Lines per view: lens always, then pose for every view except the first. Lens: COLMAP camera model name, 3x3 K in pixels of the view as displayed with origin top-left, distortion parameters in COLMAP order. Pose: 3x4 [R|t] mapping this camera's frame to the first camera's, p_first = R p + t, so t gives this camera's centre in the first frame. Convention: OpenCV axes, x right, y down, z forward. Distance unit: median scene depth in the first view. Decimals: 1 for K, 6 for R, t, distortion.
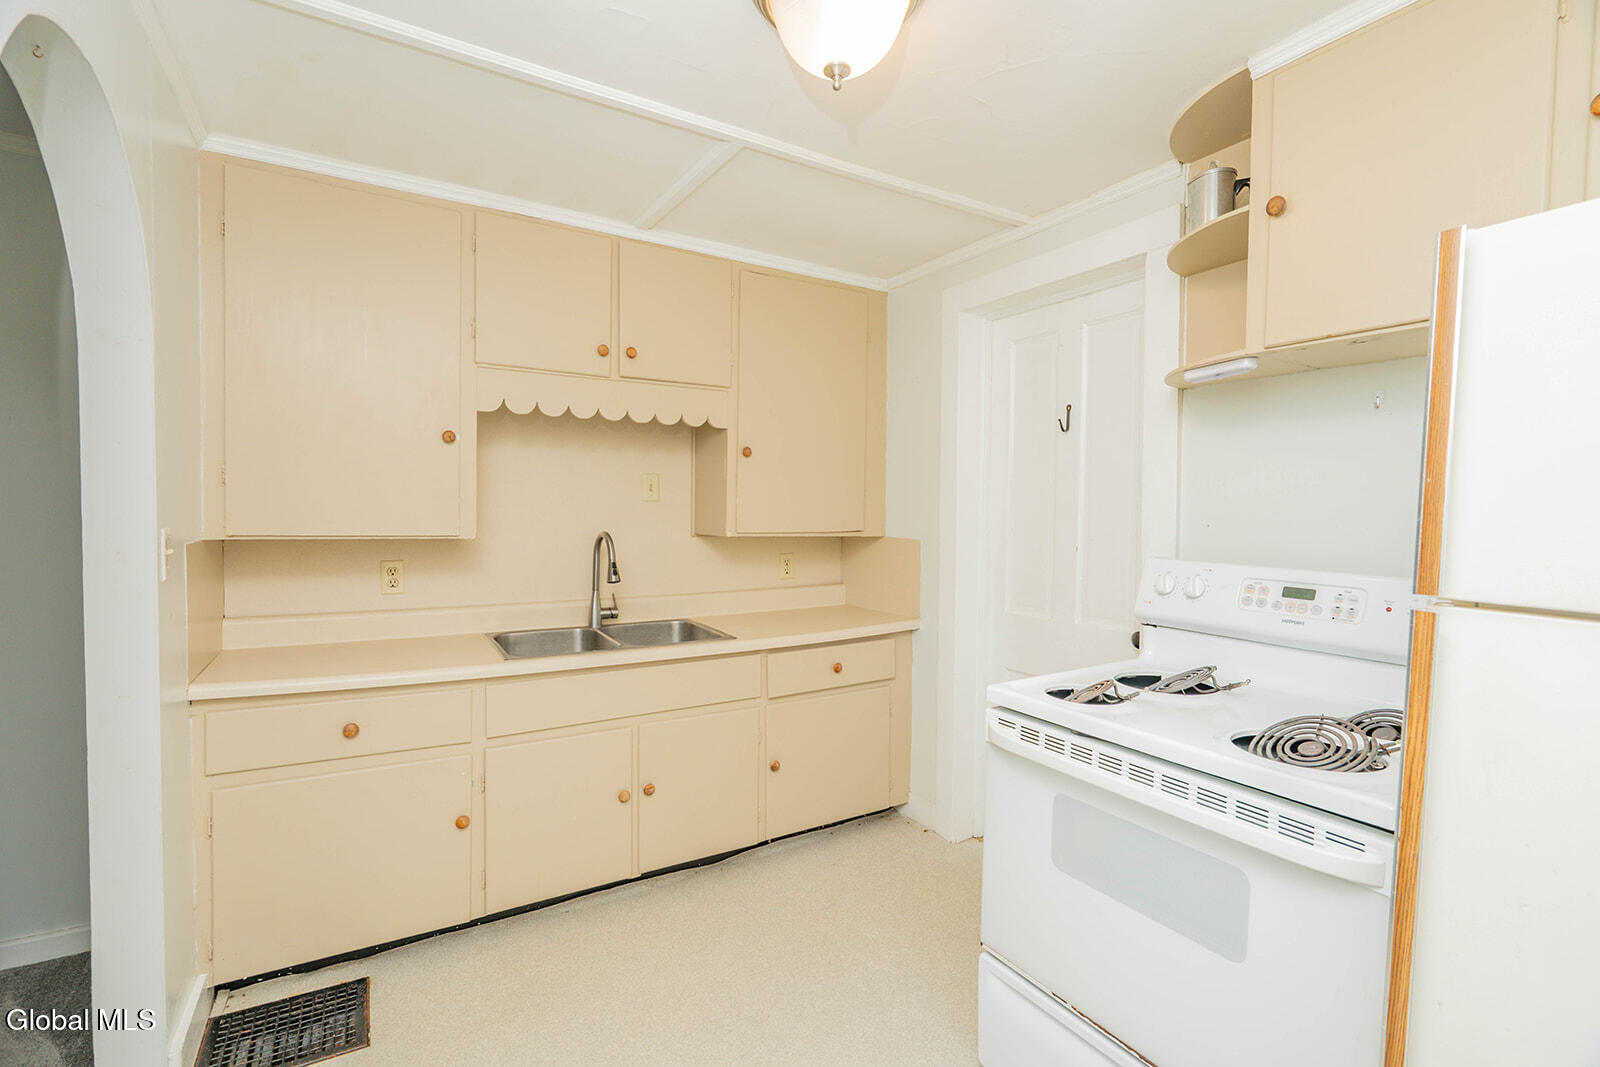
lens RADIAL K [[728.8, 0, 800.0], [0, 728.8, 533.5], [0, 0, 1]] dist [-0.003152, -0.000233]
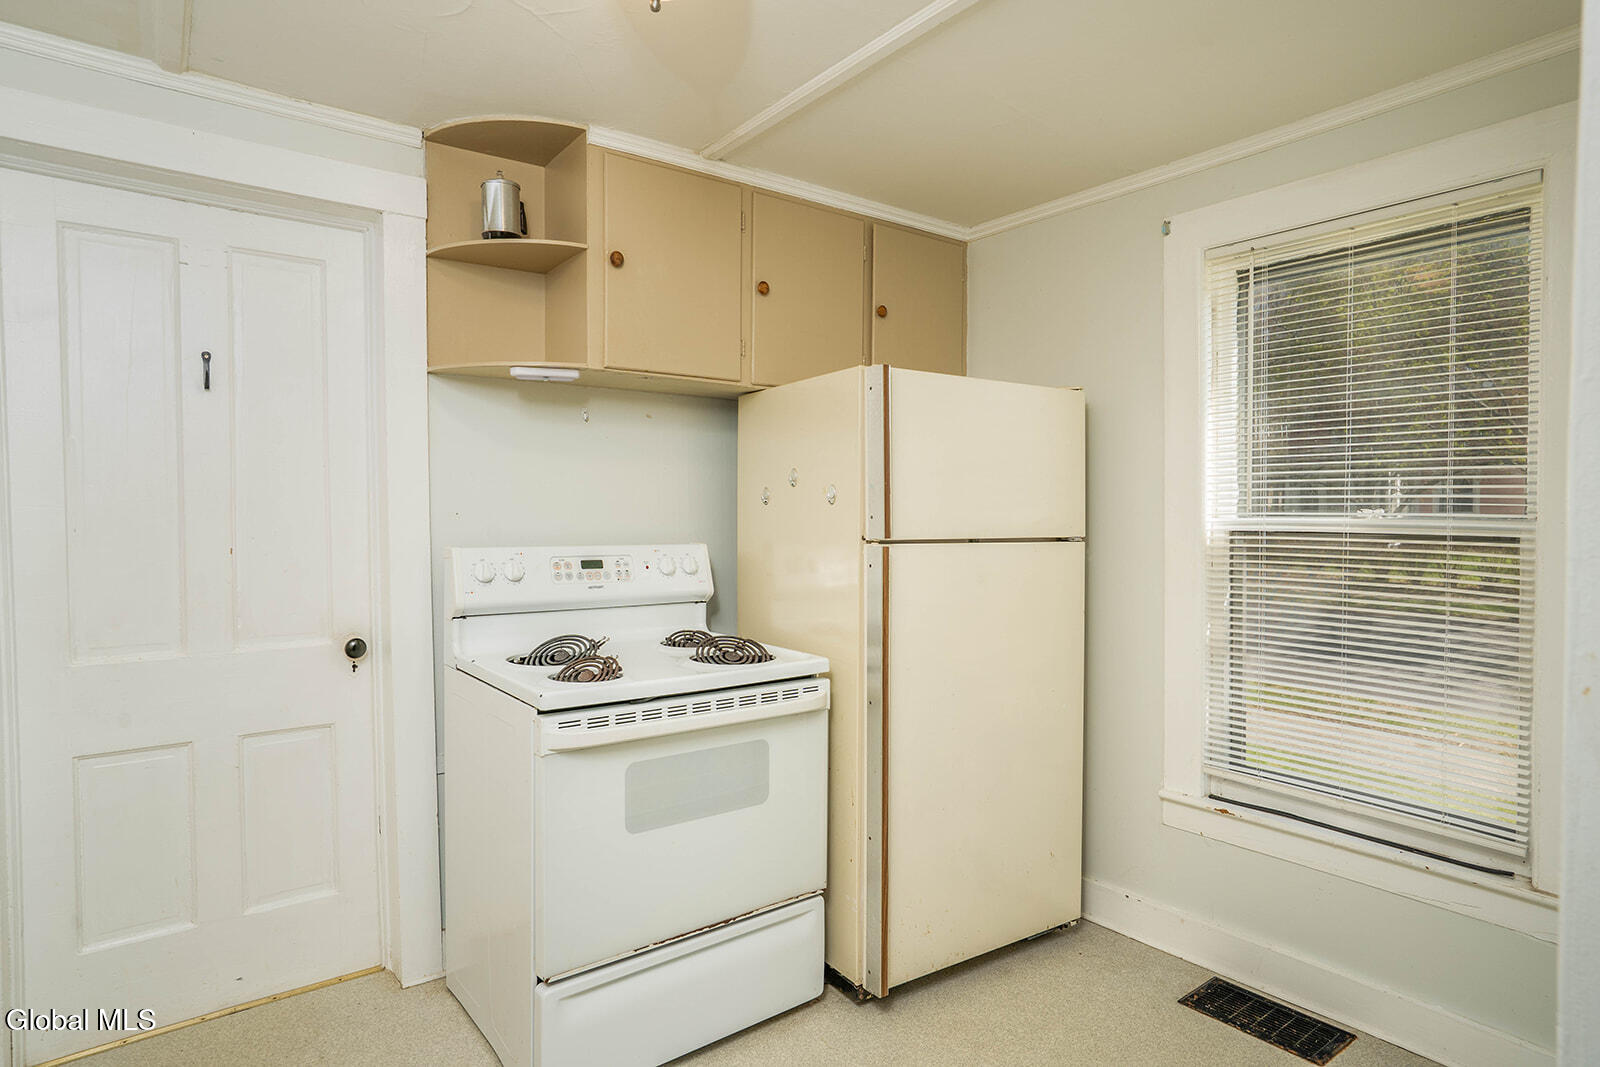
lens RADIAL K [[866.7, 0, 798.5], [0, 866.7, 519.7], [0, 0, 1]] dist [0.002951, 0.001101]
pose [[-0.100844, -0.020918, 0.994682, -0.837489], [0.035211, 0.999078, 0.024580, -0.018880], [-0.994279, 0.037503, -0.100014, 0.796032]]
